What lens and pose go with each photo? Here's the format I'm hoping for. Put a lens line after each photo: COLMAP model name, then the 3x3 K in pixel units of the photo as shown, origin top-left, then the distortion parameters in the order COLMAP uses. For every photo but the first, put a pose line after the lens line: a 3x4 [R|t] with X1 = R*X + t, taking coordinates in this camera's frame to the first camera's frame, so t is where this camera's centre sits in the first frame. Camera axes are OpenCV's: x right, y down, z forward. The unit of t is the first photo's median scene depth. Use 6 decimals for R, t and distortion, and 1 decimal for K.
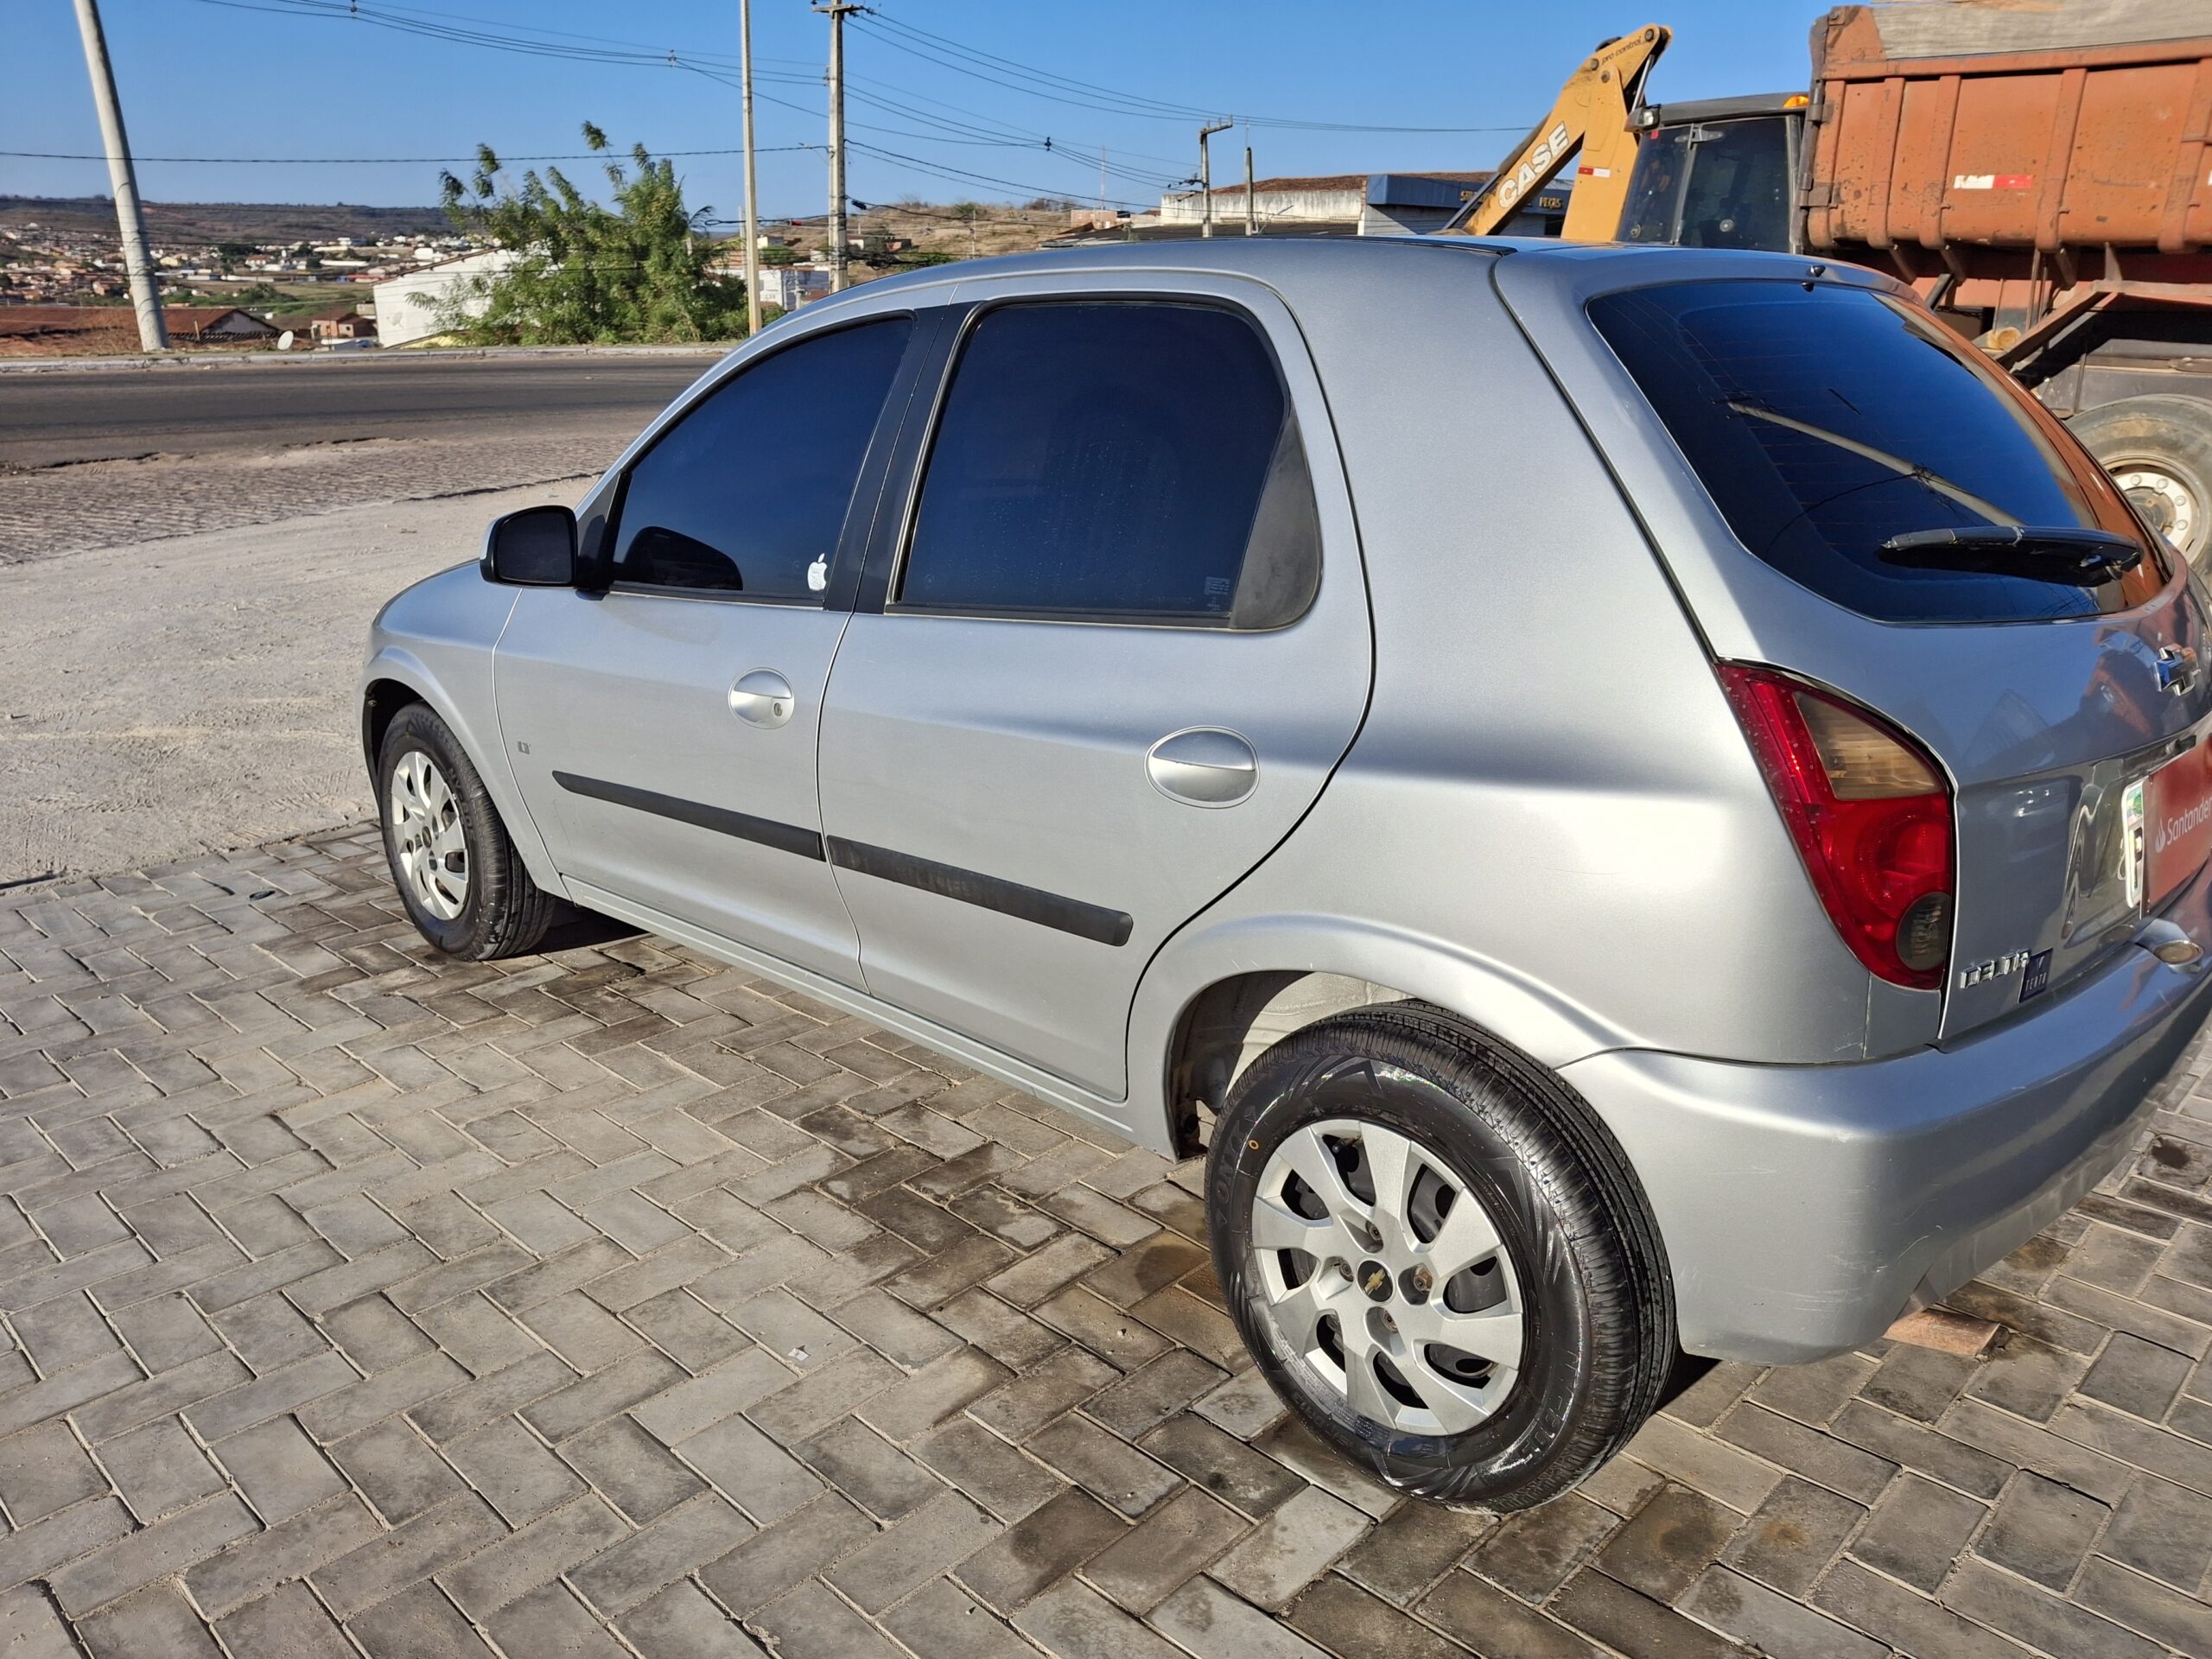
lens RADIAL K [[1640.6, 0, 1108.6], [0, 1640.6, 844.8], [0, 0, 1]] dist [0.048003, -0.065072]
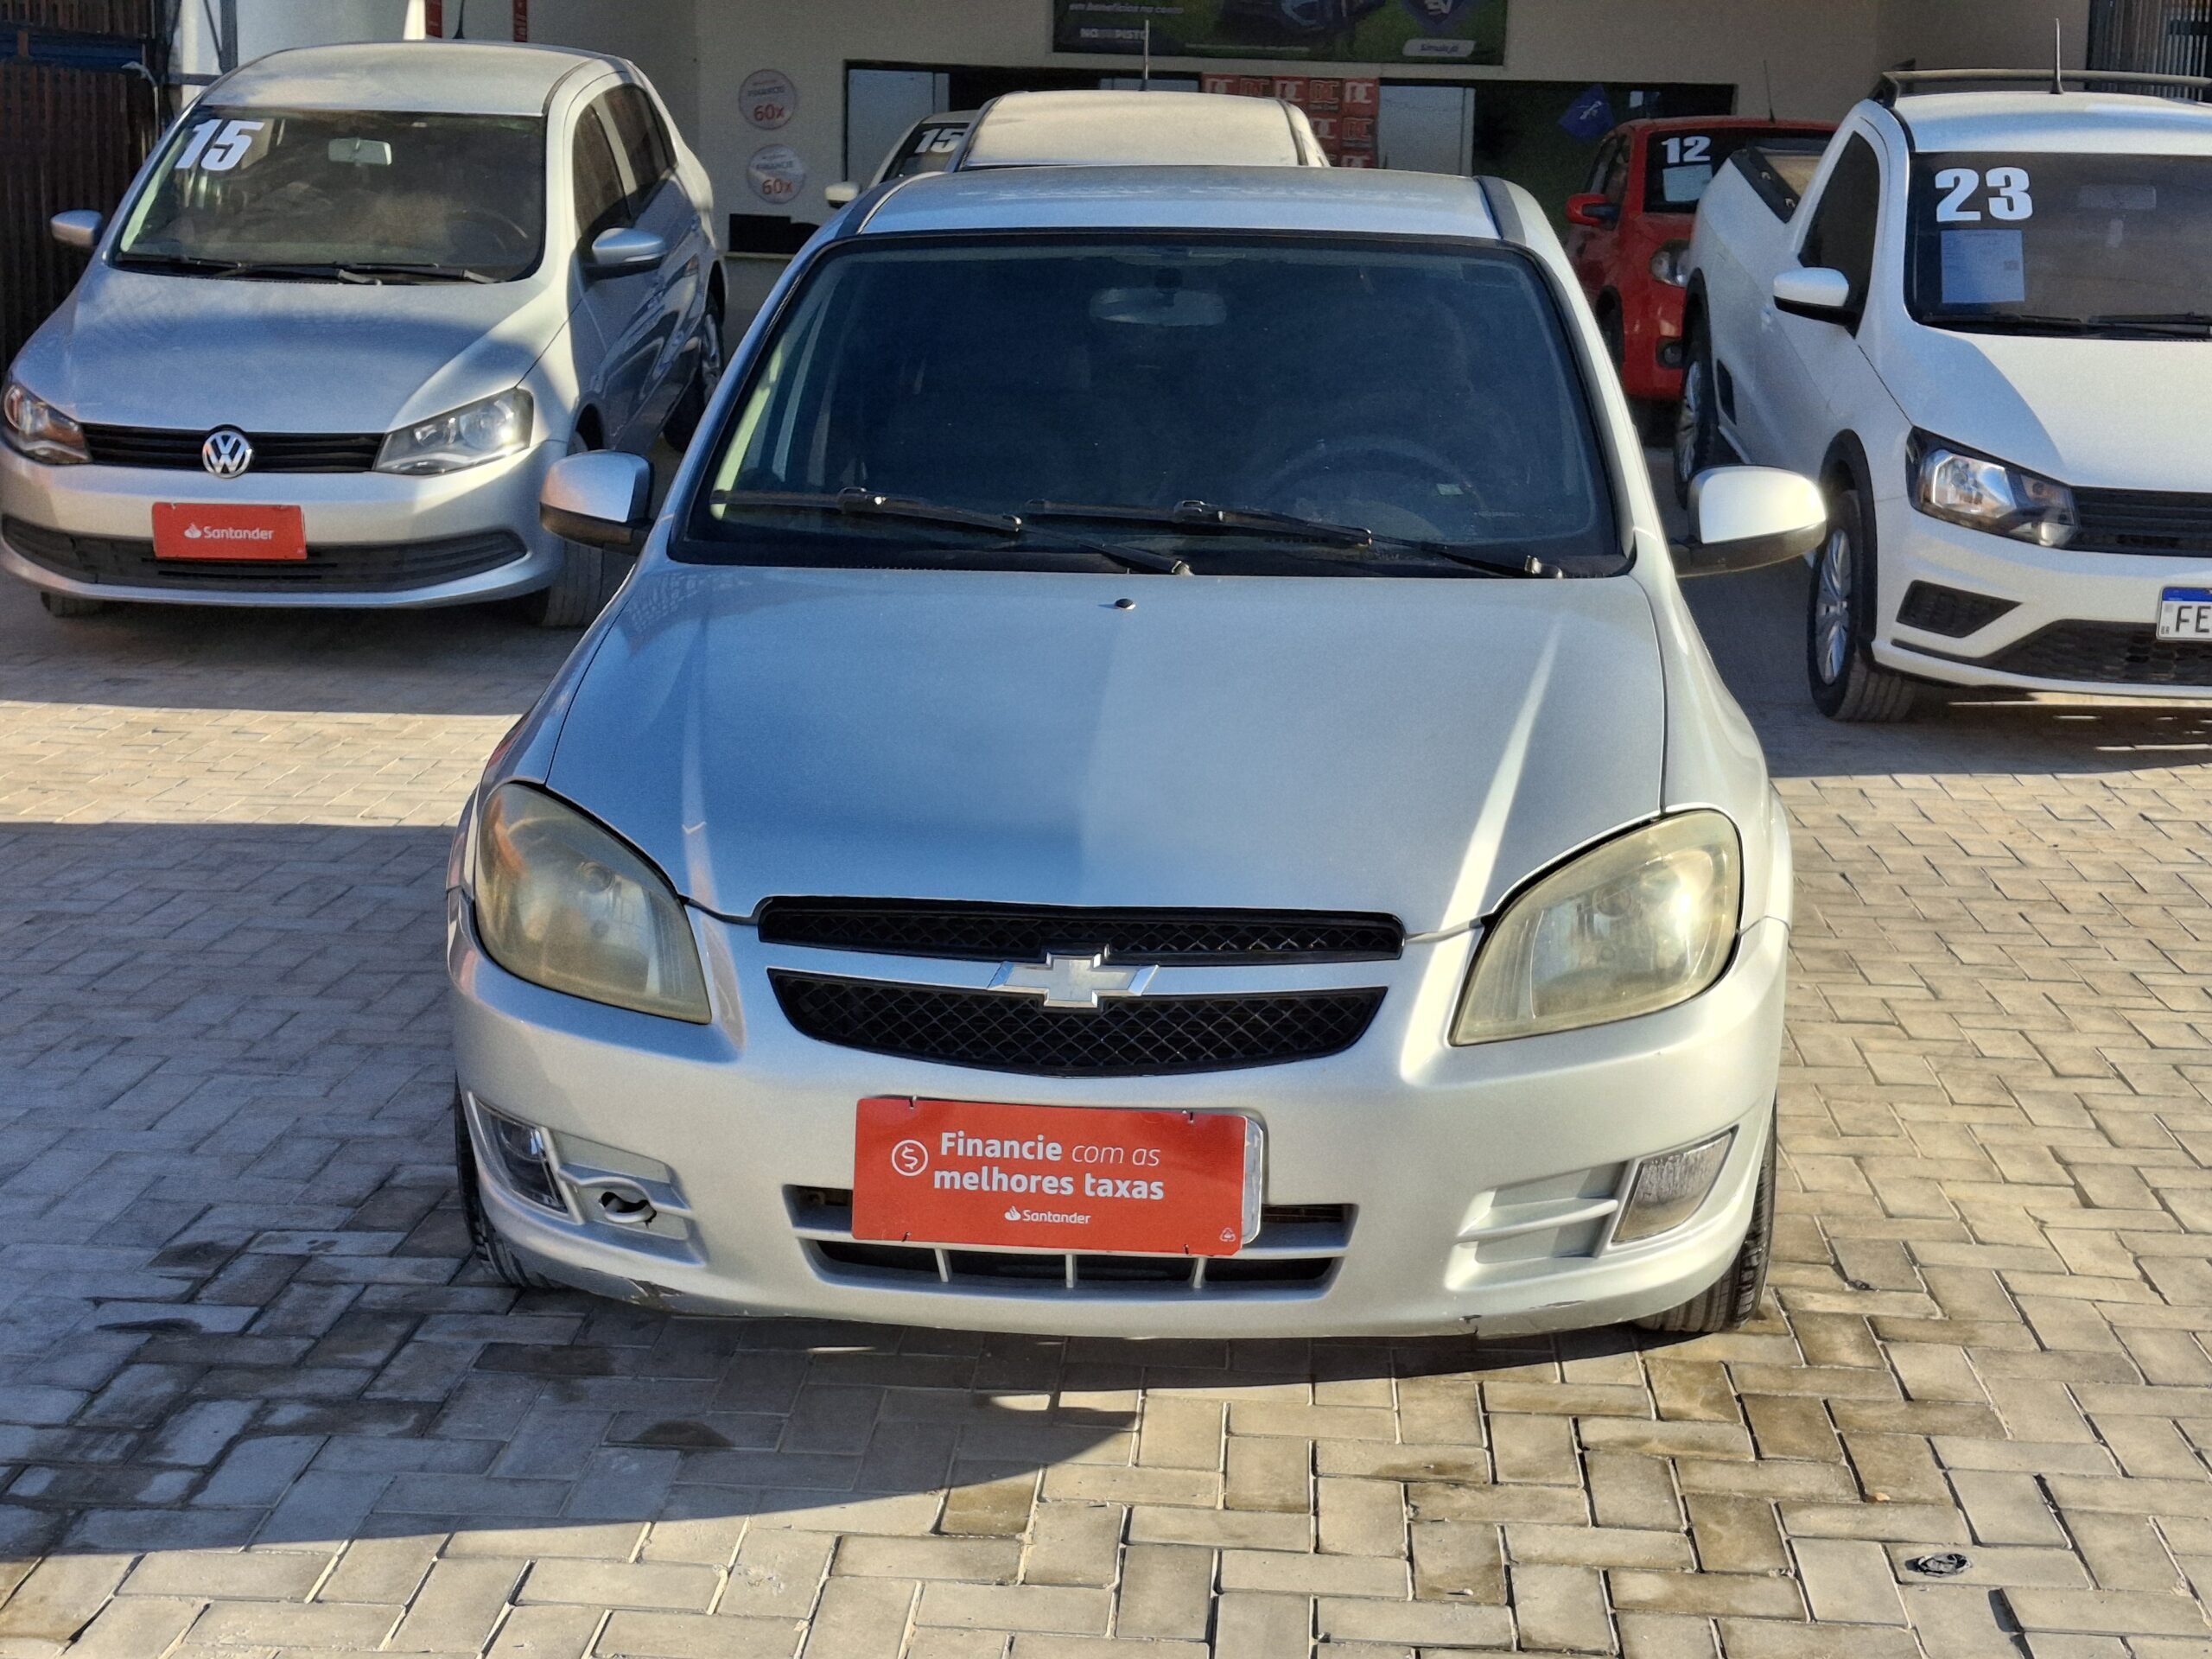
lens RADIAL K [[3229.7, 0, 1135.2], [0, 3229.7, 883.4], [0, 0, 1]] dist [0.239783, -0.782334]
pose [[-0.655589, -0.170789, 0.735550, -1.138711], [0.205162, 0.897158, 0.391172, -0.591215], [-0.726713, 0.407355, -0.553128, 1.815978]]
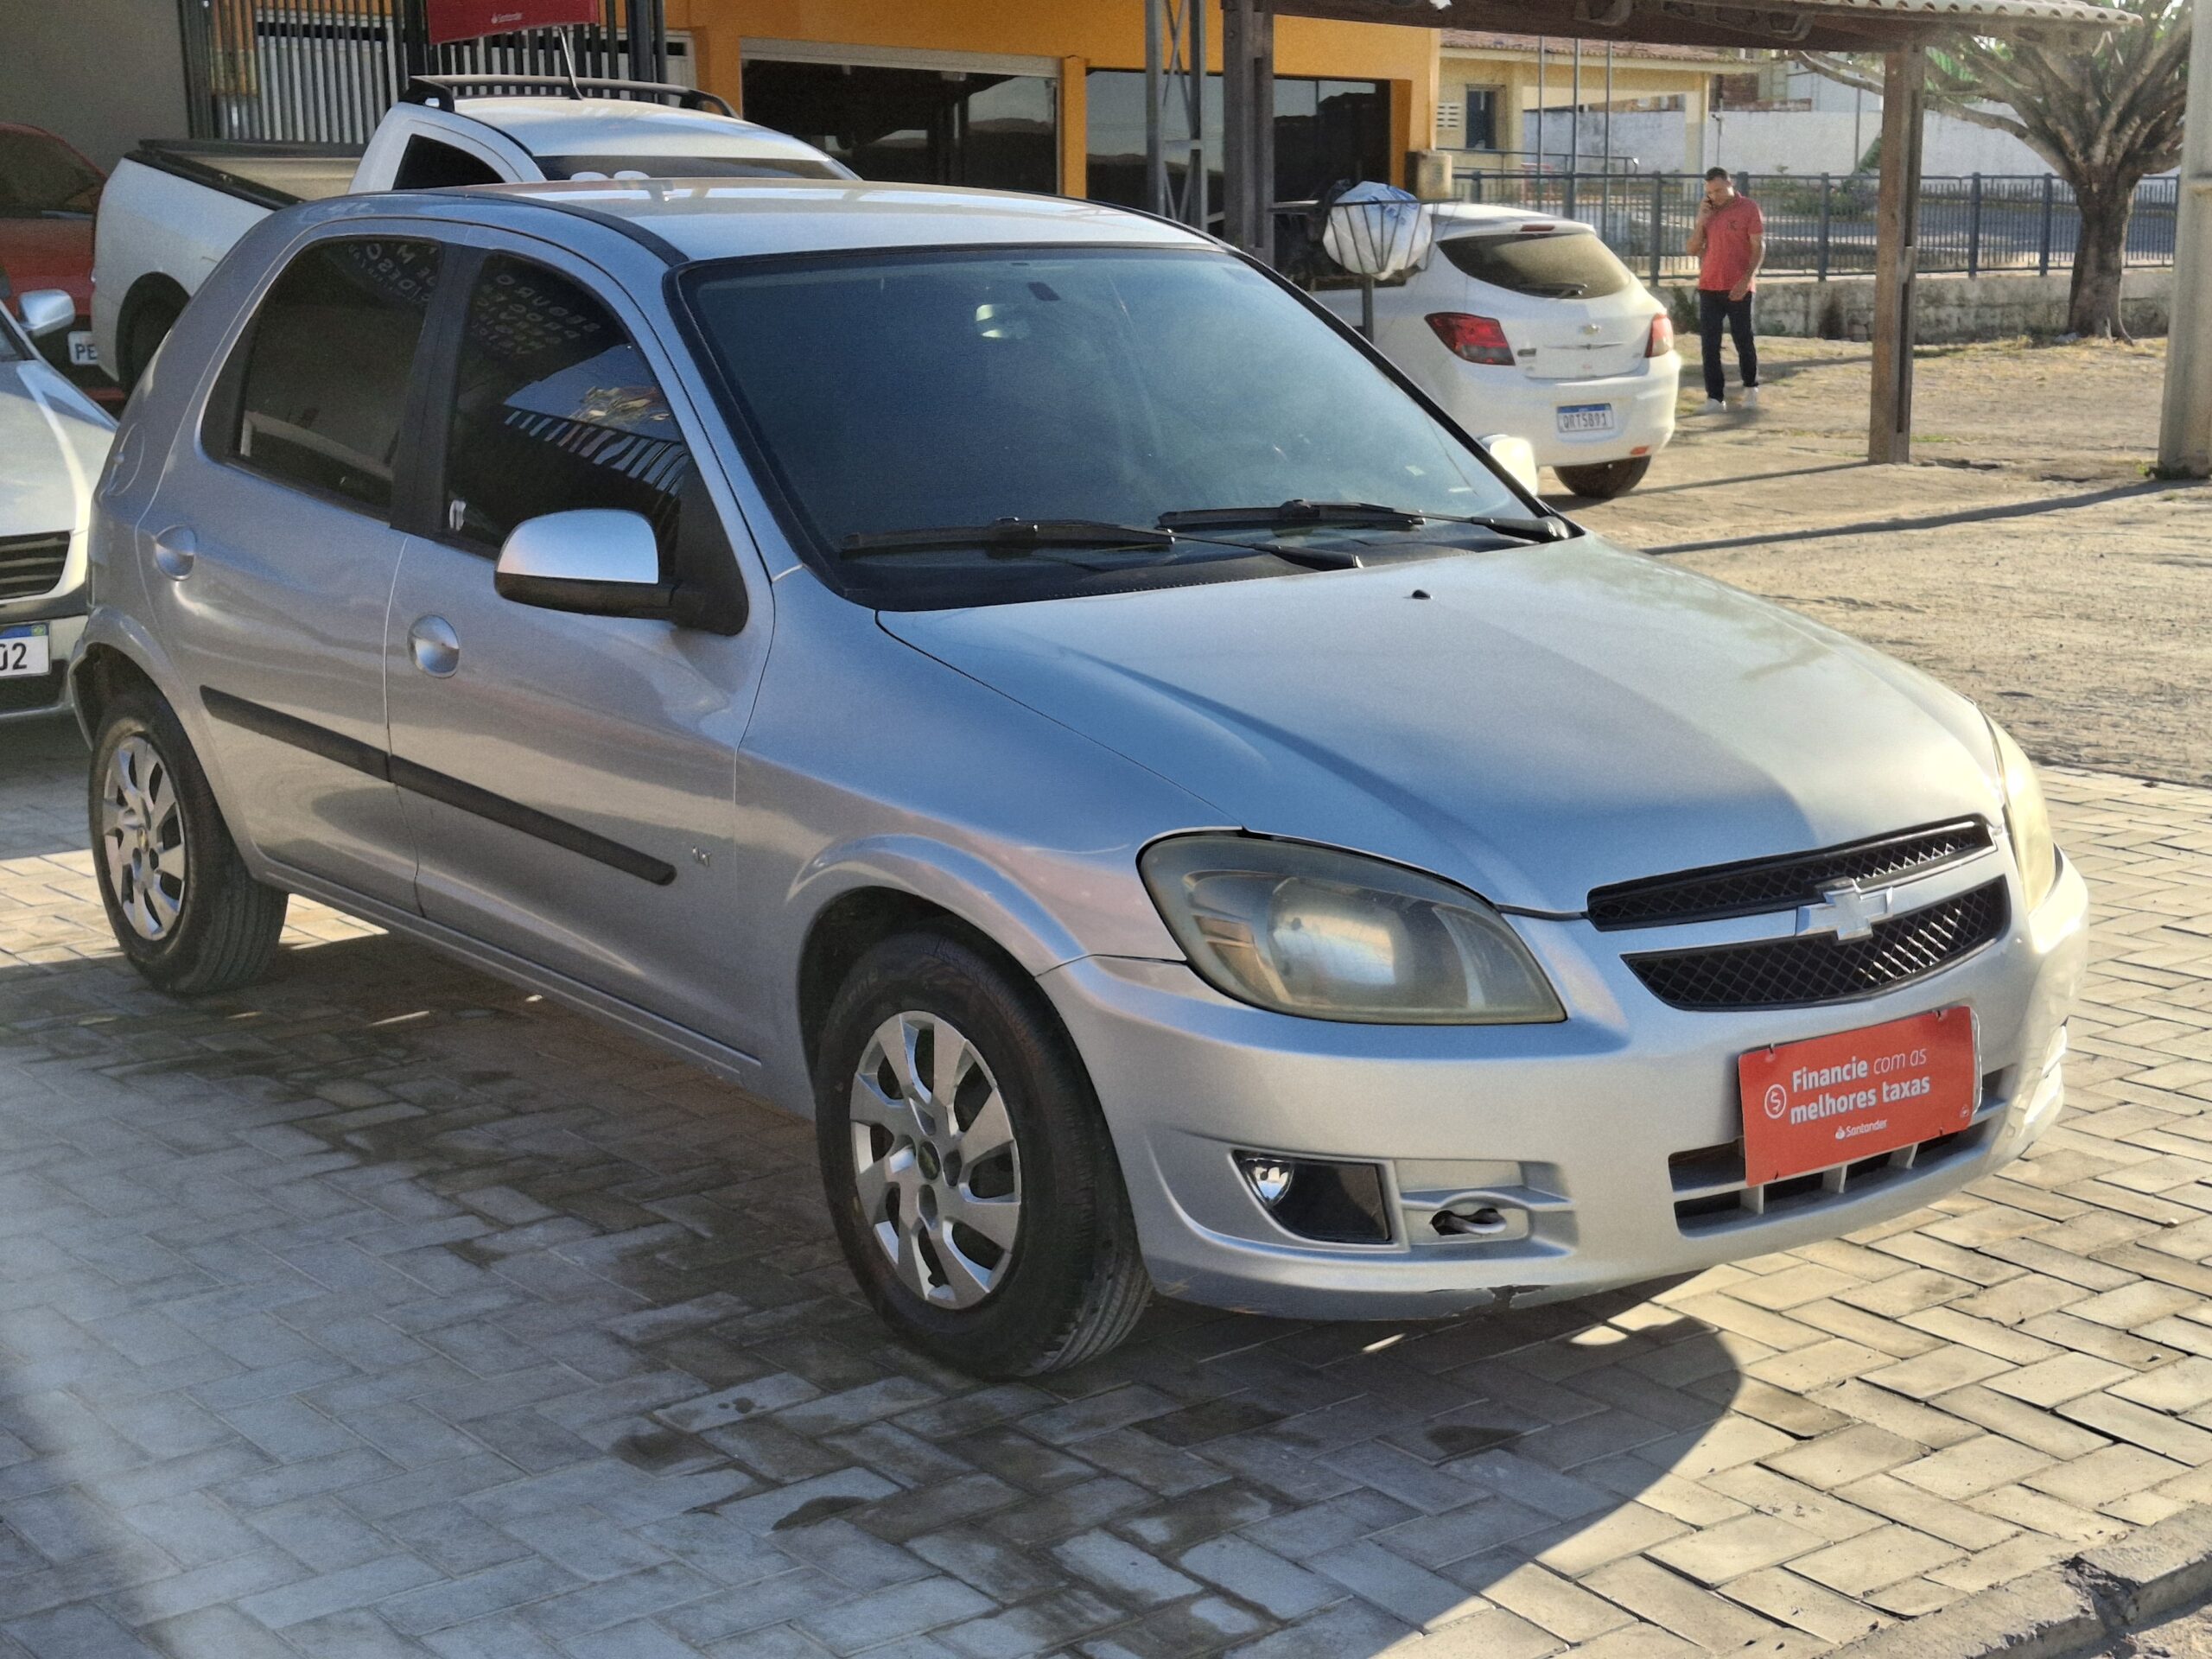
lens RADIAL K [[3229.7, 0, 1135.2], [0, 3229.7, 883.4], [0, 0, 1]] dist [0.239783, -0.782334]
pose [[-0.992152, -0.022777, 0.122949, -0.303165], [0.040008, 0.873756, 0.484716, -0.733062], [-0.118468, 0.485831, -0.865987, 2.269939]]
